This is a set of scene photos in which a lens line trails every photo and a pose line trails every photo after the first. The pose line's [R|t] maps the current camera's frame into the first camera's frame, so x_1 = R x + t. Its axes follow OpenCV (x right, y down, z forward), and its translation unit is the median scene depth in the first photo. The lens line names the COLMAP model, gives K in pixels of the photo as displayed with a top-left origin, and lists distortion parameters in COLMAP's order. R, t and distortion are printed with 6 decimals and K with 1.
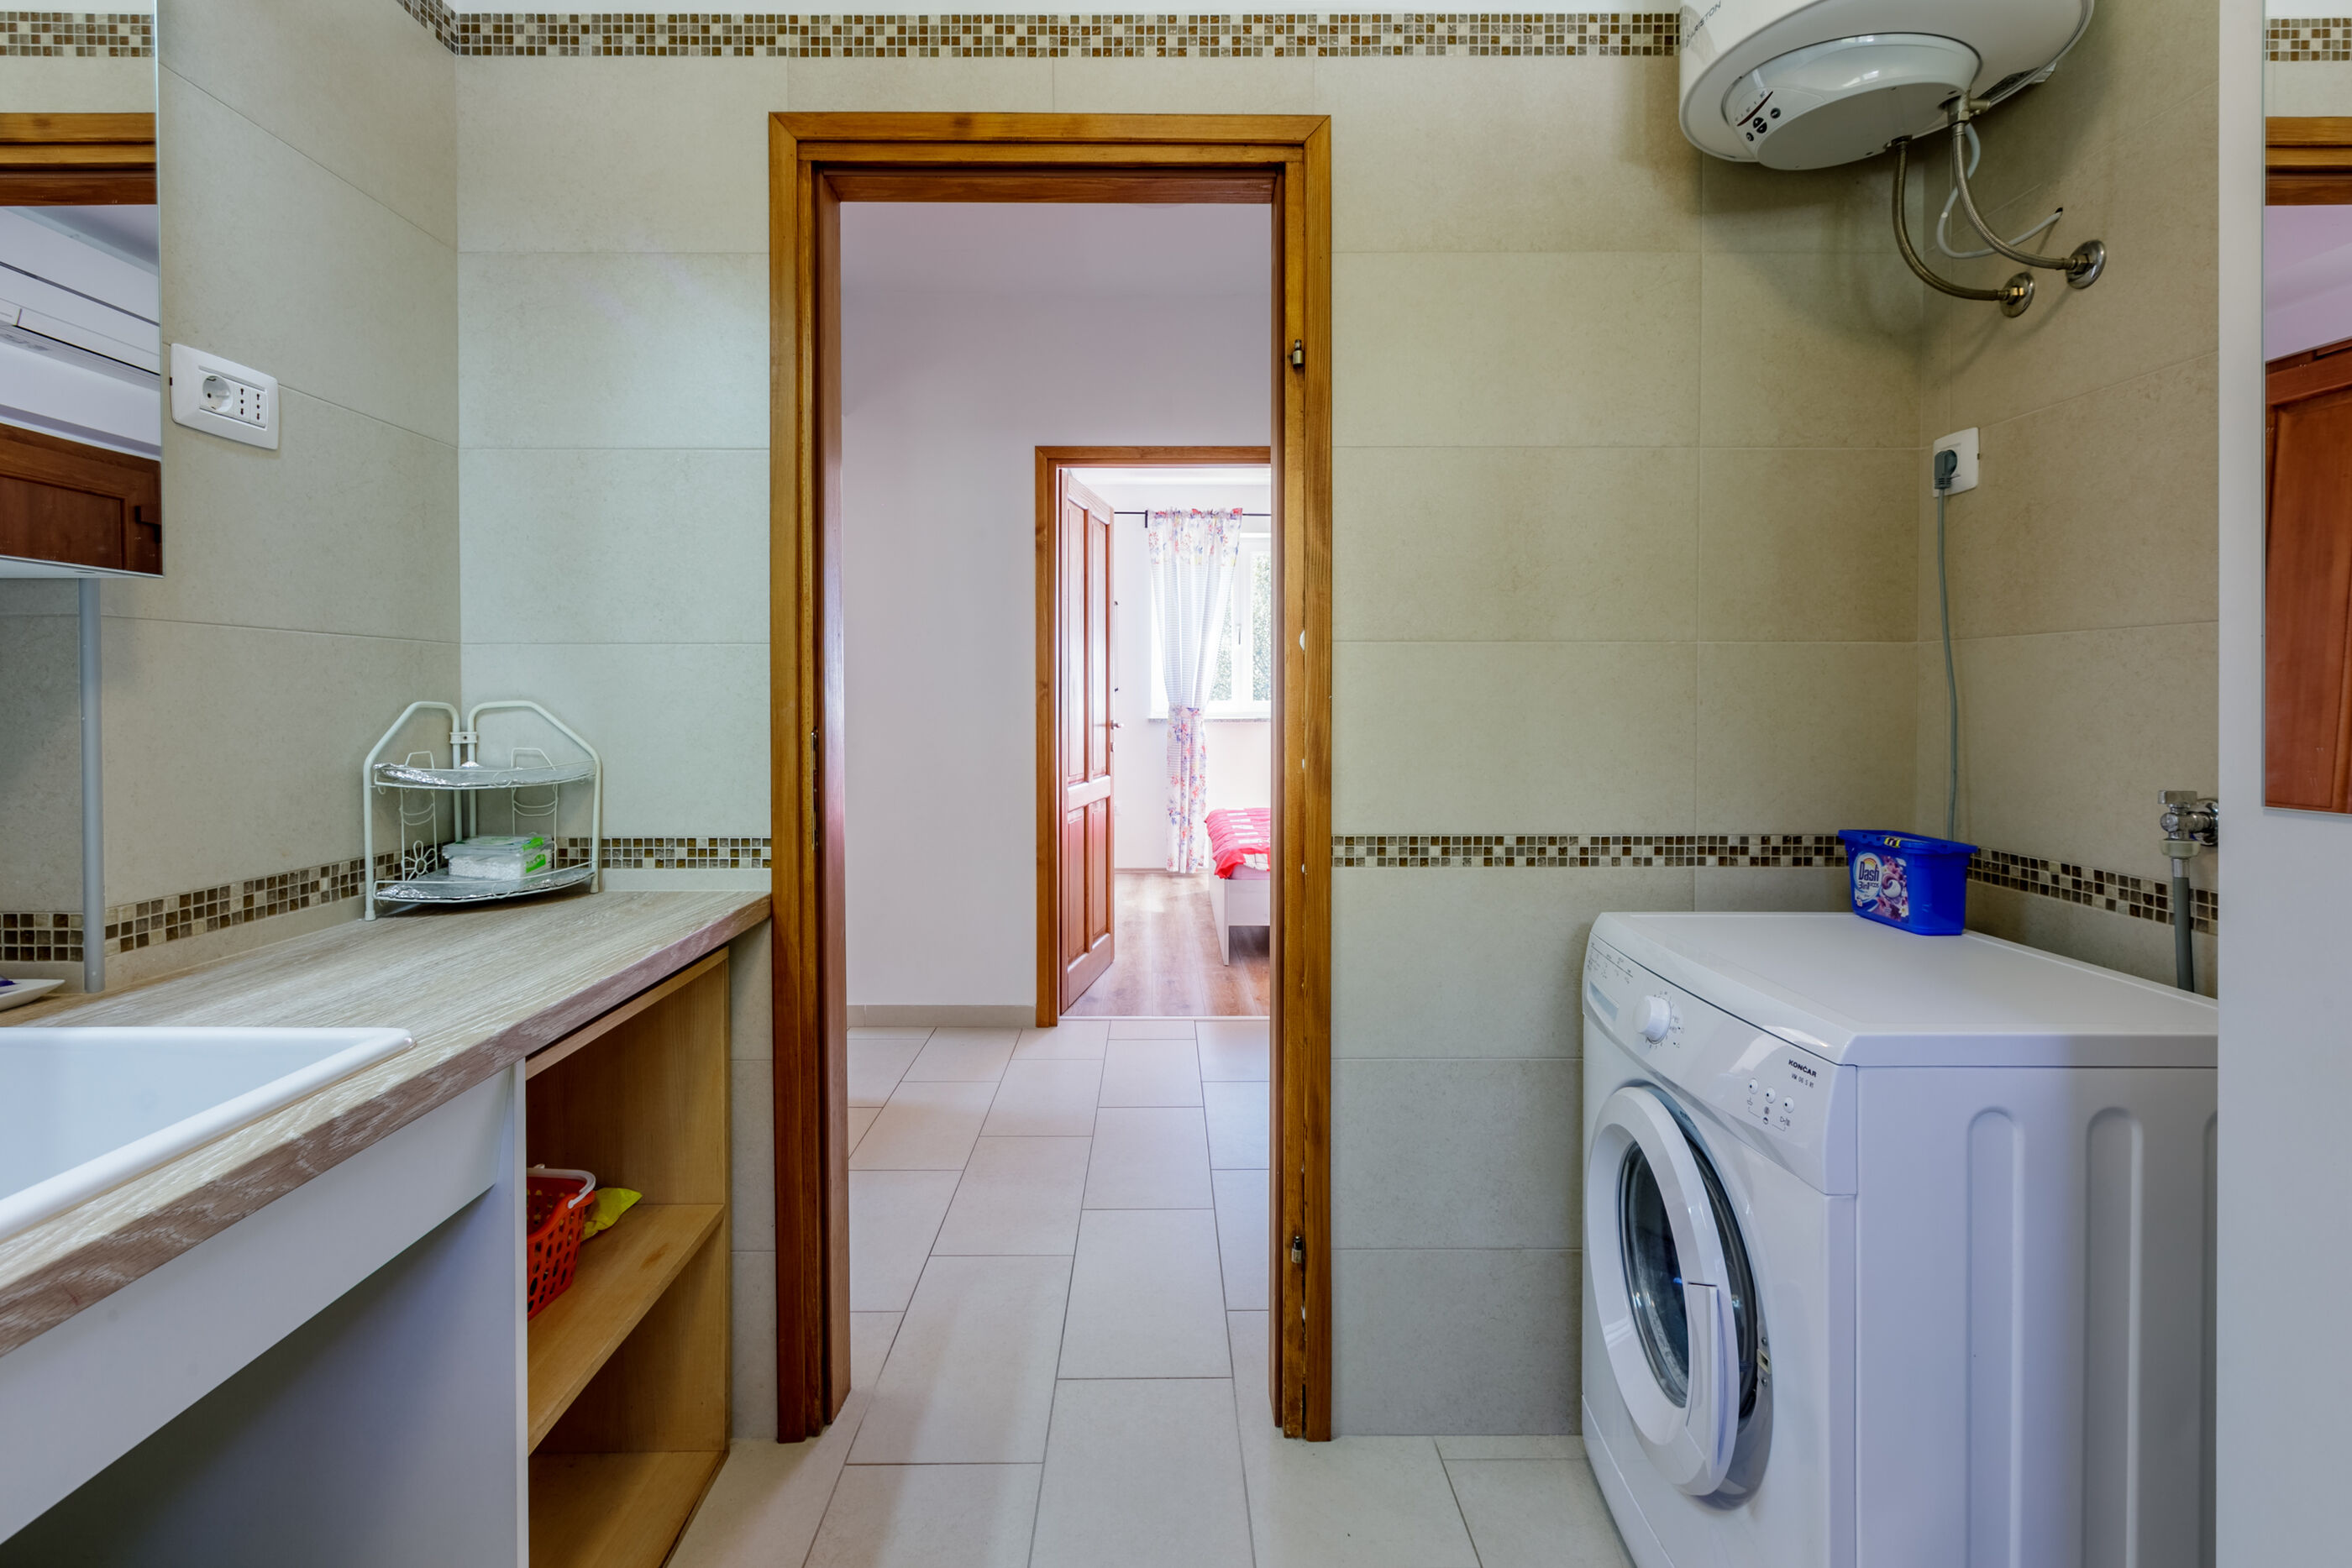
lens RADIAL K [[1059.0, 0, 1180.9], [0, 1059.0, 719.9], [0, 0, 1]] dist [0.000733, -0.000474]
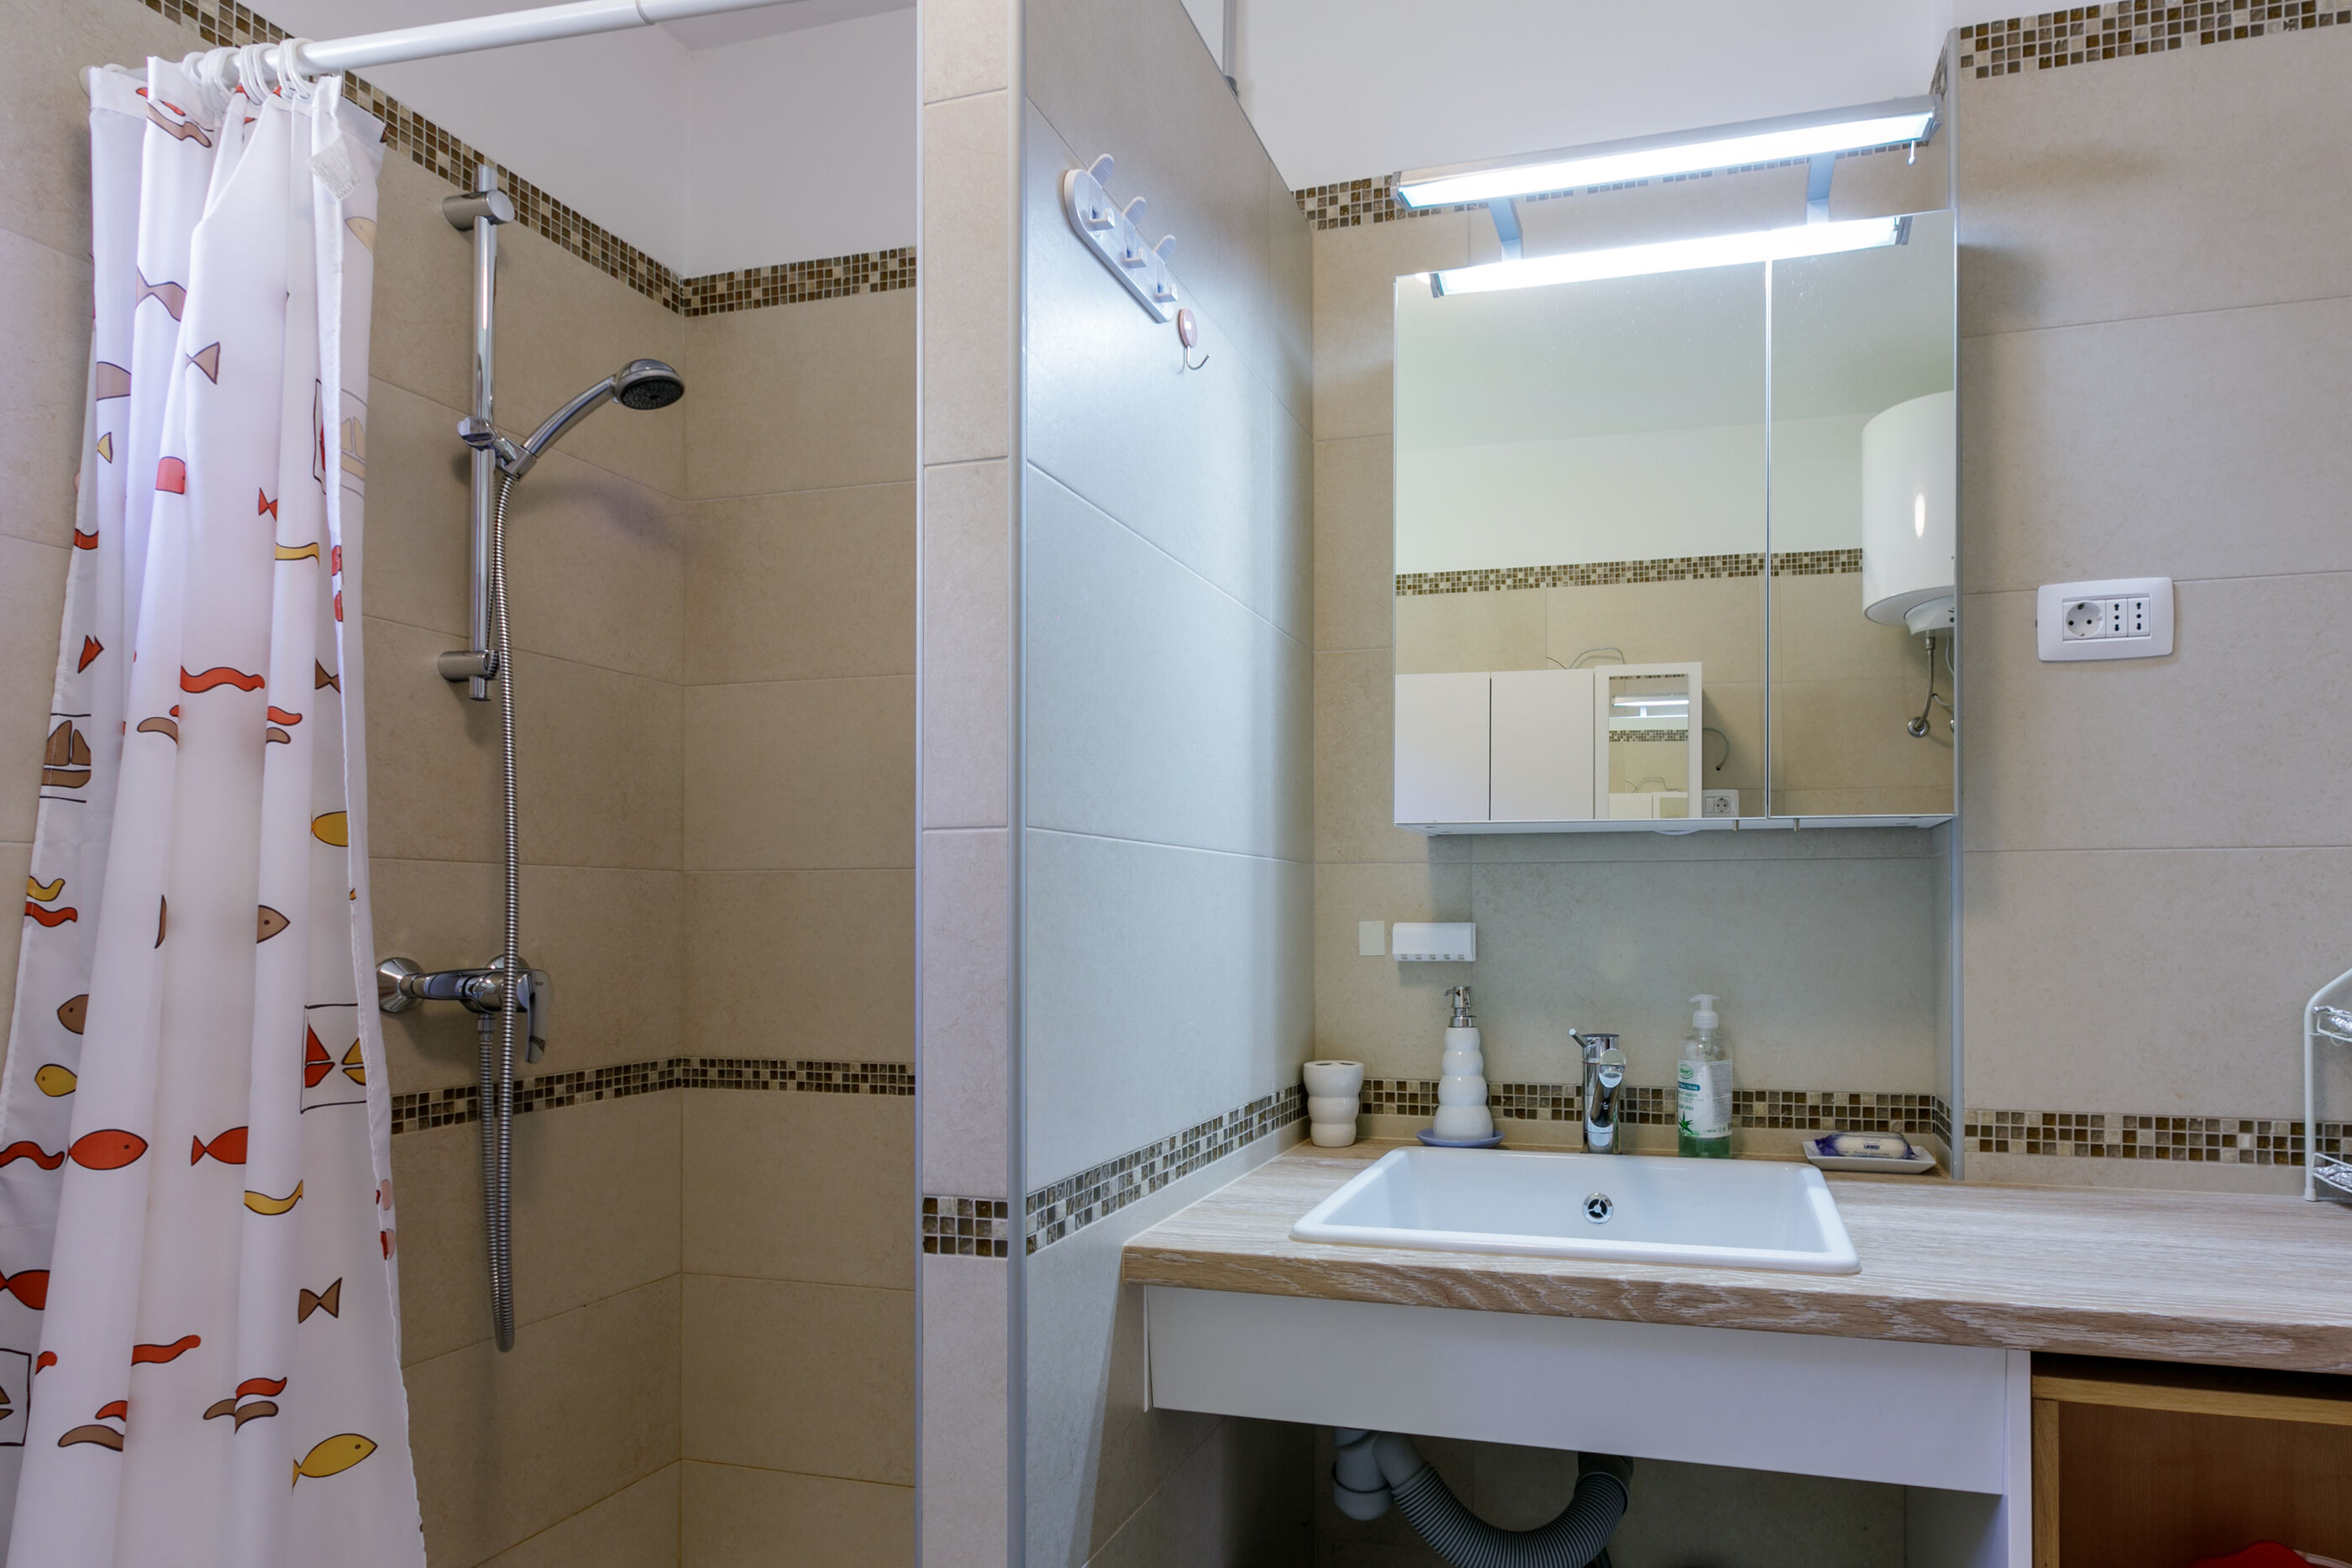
lens RADIAL K [[1247.8, 0, 1373.4], [0, 1247.8, 900.7], [0, 0, 1]] dist [-0.002327, 0.000201]
pose [[-0.254903, -0.010764, -0.966907, 0.379126], [-0.021030, 0.999763, -0.005586, -0.020490], [0.966738, 0.018910, -0.255069, 0.625433]]
